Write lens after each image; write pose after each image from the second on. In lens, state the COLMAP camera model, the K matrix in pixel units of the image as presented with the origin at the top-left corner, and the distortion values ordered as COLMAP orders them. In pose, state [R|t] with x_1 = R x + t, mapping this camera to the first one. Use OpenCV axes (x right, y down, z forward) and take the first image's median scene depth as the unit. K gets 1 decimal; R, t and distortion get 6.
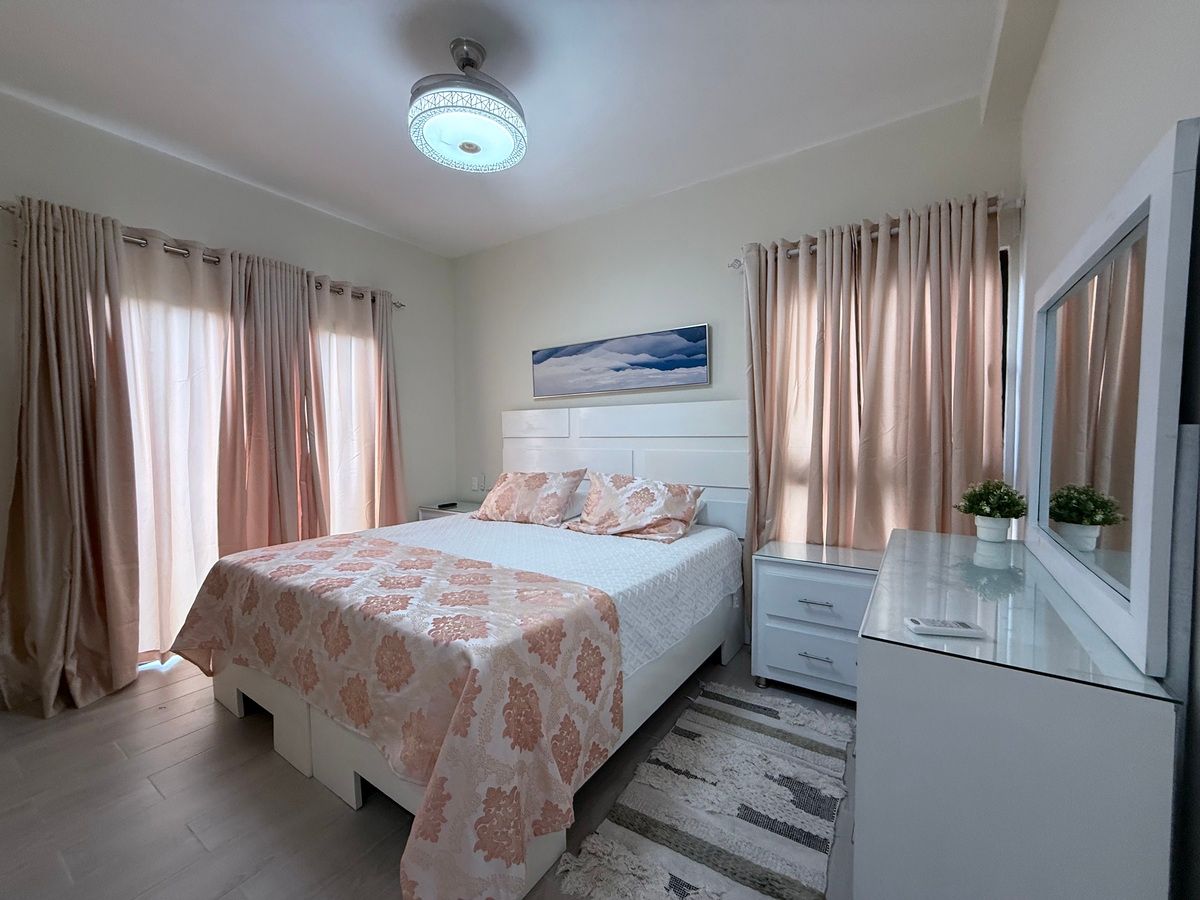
lens RADIAL K [[478.6, 0, 604.7], [0, 478.6, 448.0], [0, 0, 1]] dist [-0.000301, 0.000136]
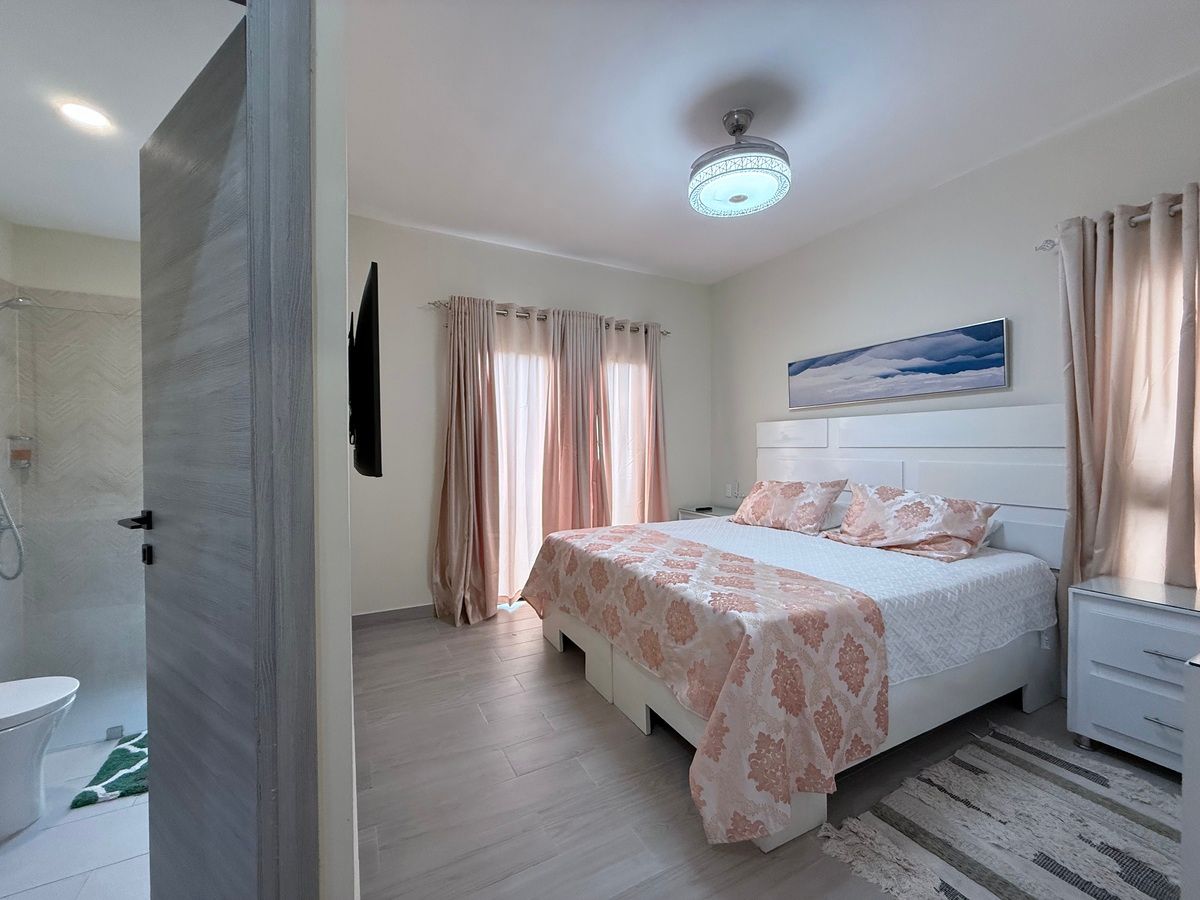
lens RADIAL K [[478.6, 0, 597.9], [0, 478.6, 451.2], [0, 0, 1]] dist [-0.000301, 0.000136]
pose [[0.871192, 0.006726, -0.490897, -0.002989], [-0.013499, 0.999856, -0.010257, 0.002767], [0.490757, 0.015563, 0.871157, -0.142950]]
